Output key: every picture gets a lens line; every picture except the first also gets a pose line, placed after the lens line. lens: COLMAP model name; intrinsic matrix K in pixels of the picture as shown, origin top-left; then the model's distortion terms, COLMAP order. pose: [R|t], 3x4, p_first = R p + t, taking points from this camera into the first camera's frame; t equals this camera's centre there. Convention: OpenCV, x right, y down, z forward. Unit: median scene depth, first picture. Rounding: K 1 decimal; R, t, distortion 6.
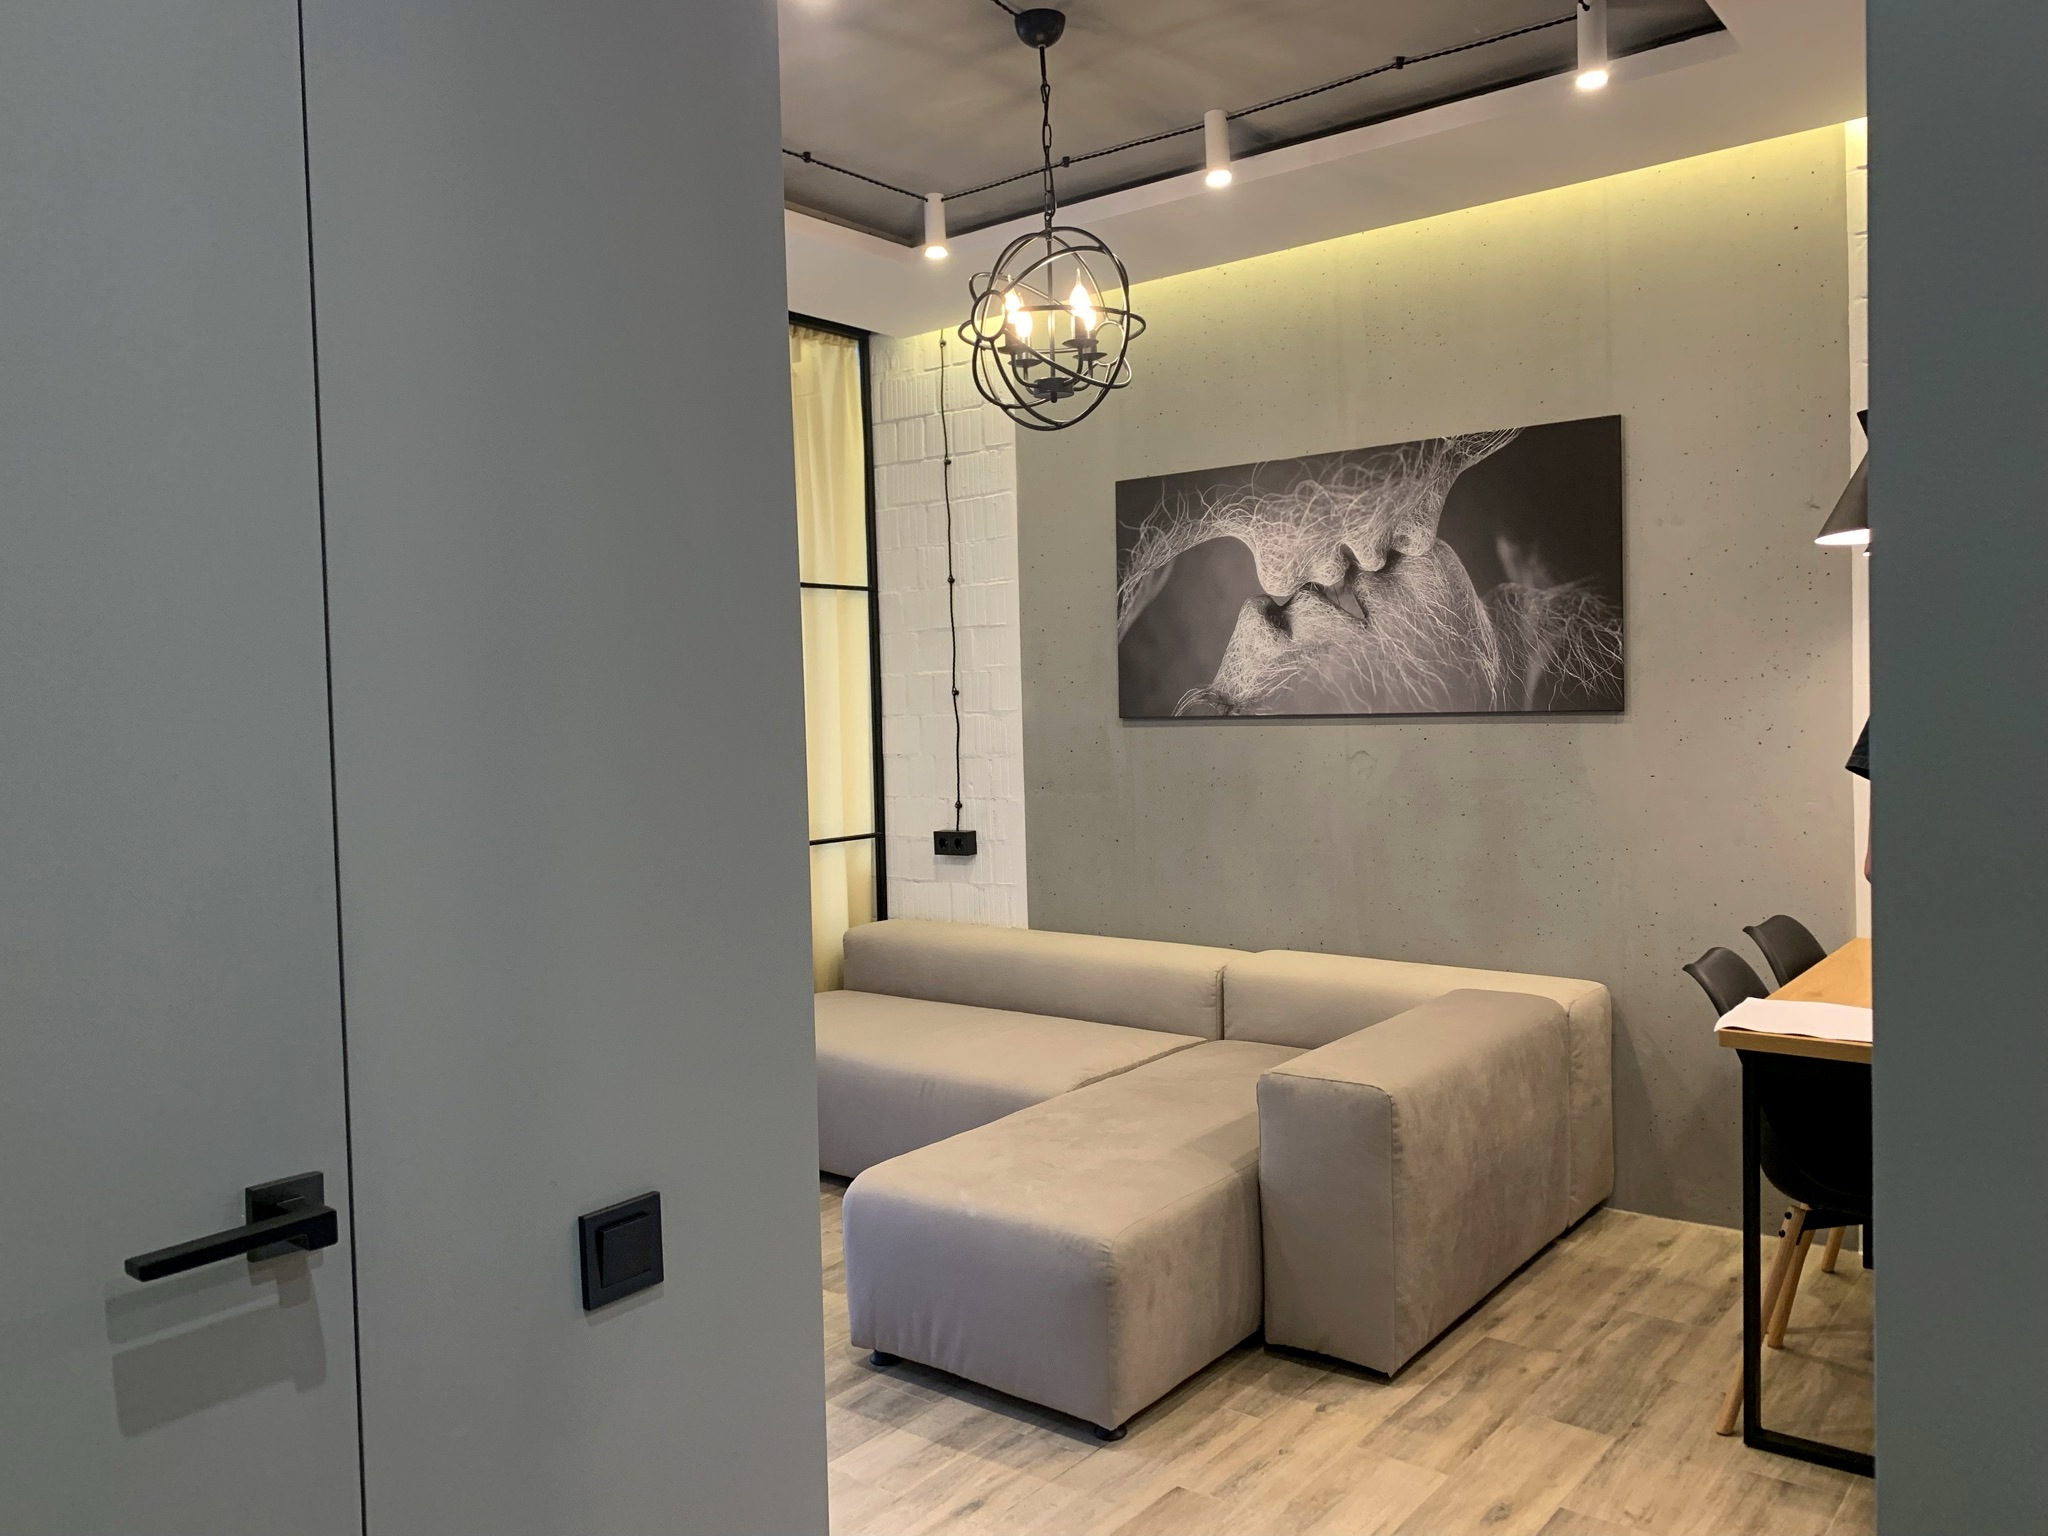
lens RADIAL K [[1567.1, 0, 1018.6], [0, 1567.1, 757.5], [0, 0, 1]] dist [0.144623, 0.000187]
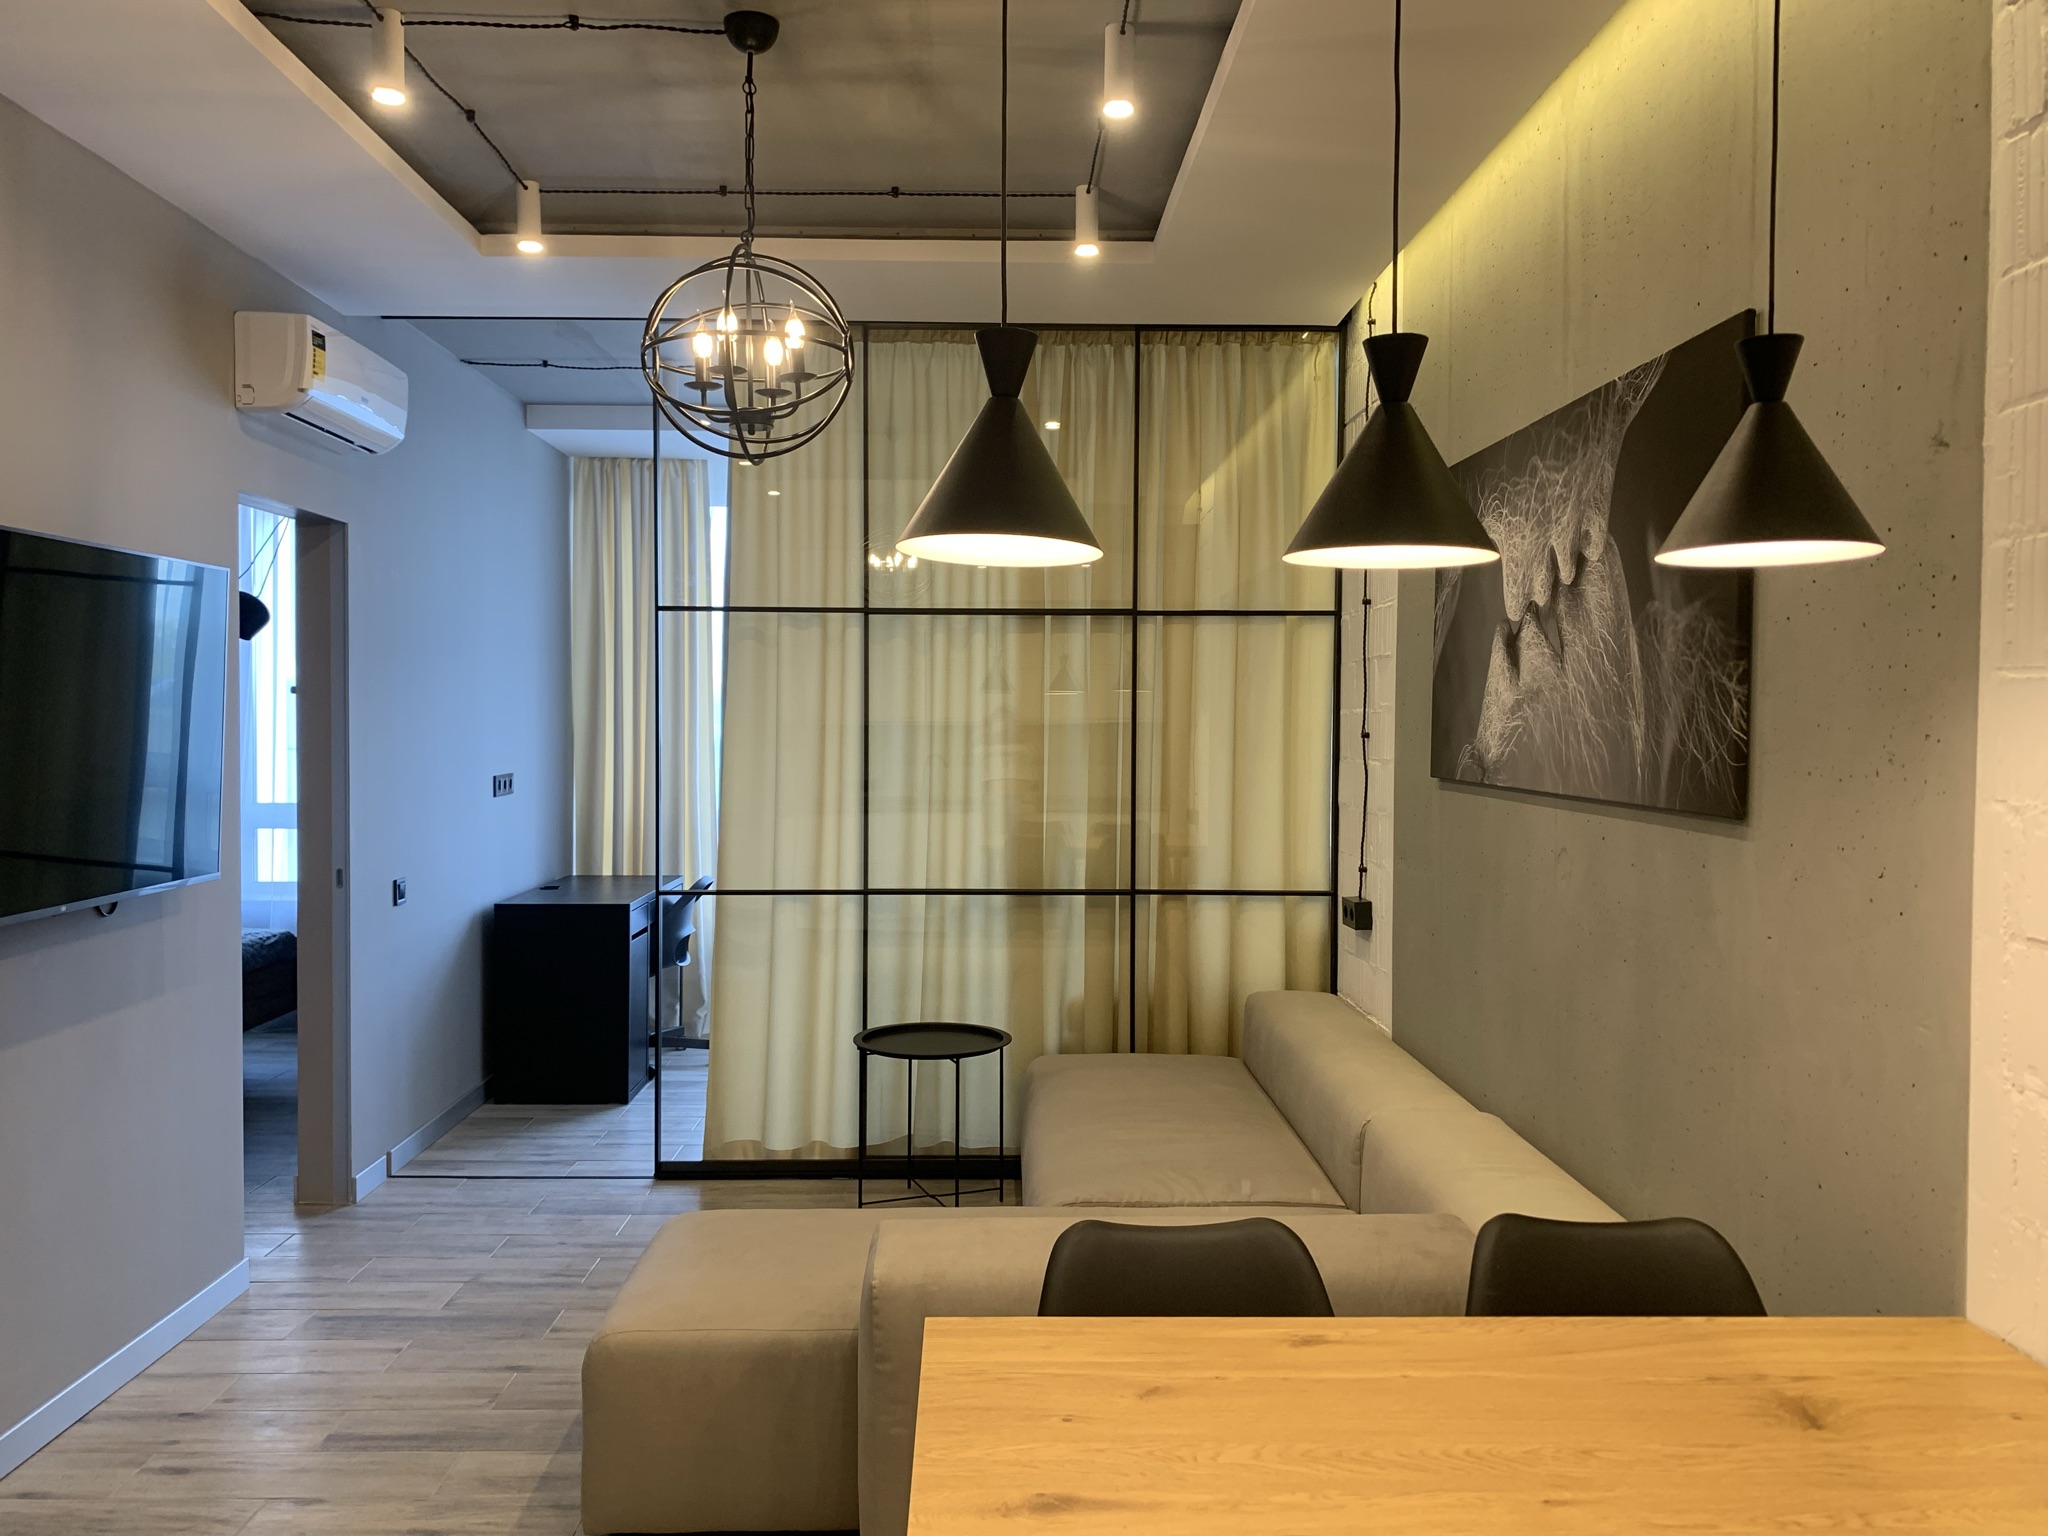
lens RADIAL K [[1567.1, 0, 1018.6], [0, 1567.1, 757.5], [0, 0, 1]] dist [0.144623, 0.000187]
pose [[0.636709, 0.048208, -0.769596, 0.614168], [-0.050091, 0.998522, 0.021107, -0.047208], [0.769475, 0.025111, 0.638183, 0.390493]]
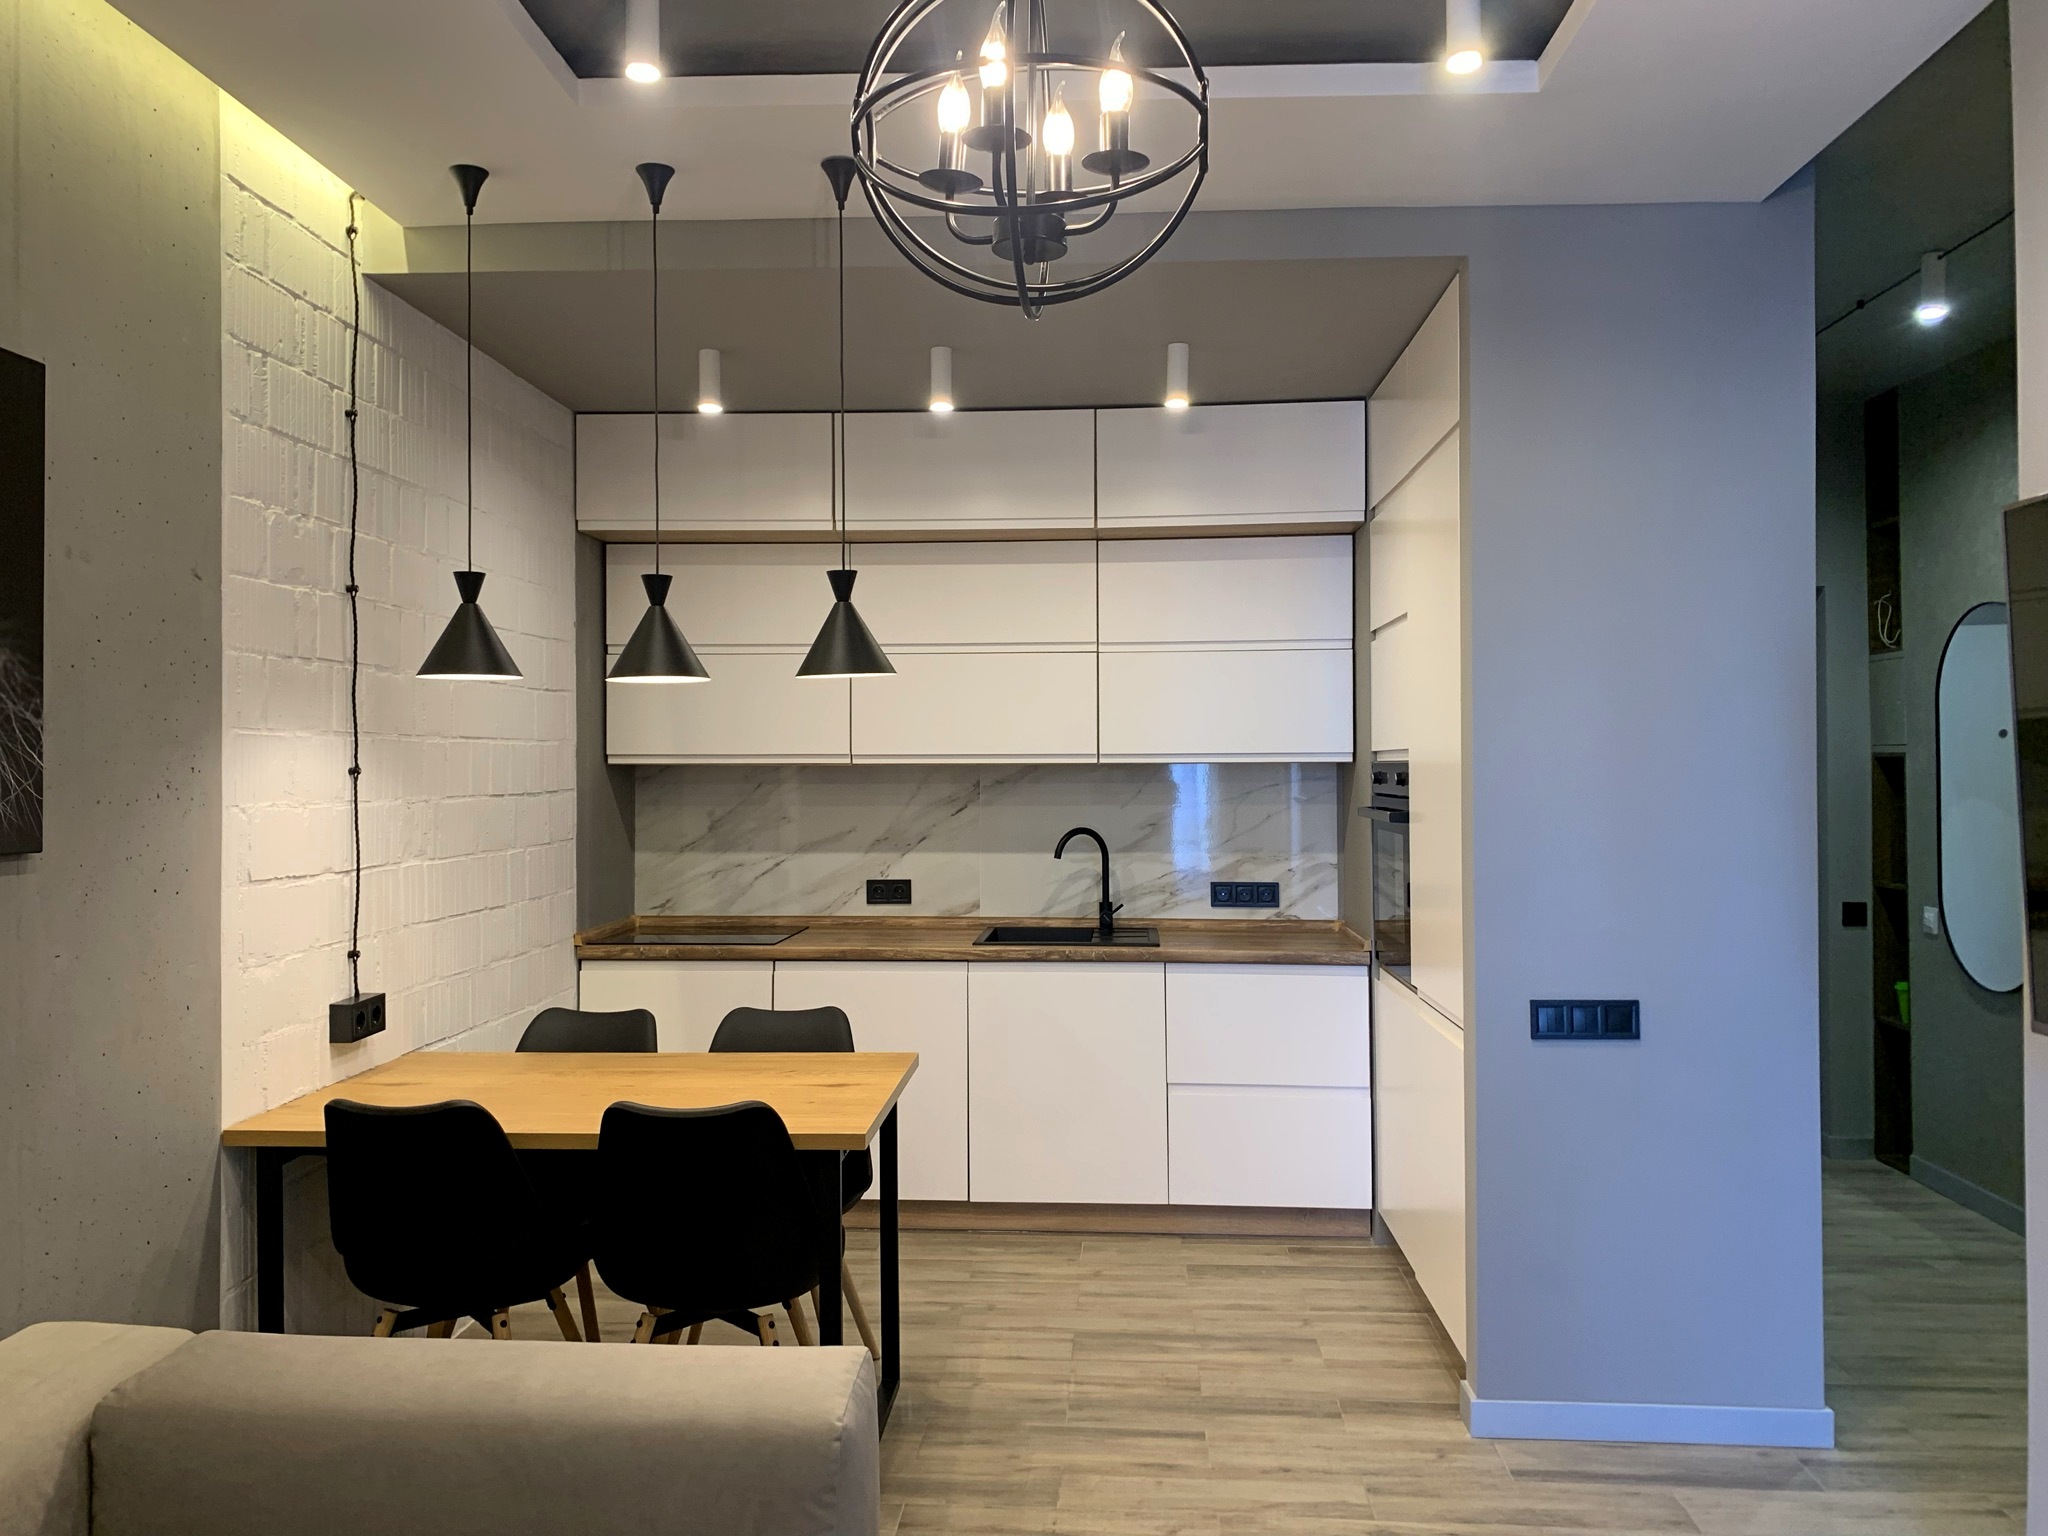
lens RADIAL K [[1567.1, 0, 1018.6], [0, 1567.1, 757.5], [0, 0, 1]] dist [0.144623, 0.000187]
pose [[-0.565952, 0.036137, 0.823646, -0.314989], [0.052761, 0.998579, -0.007559, -0.037663], [-0.822749, 0.039178, -0.567054, 0.970559]]
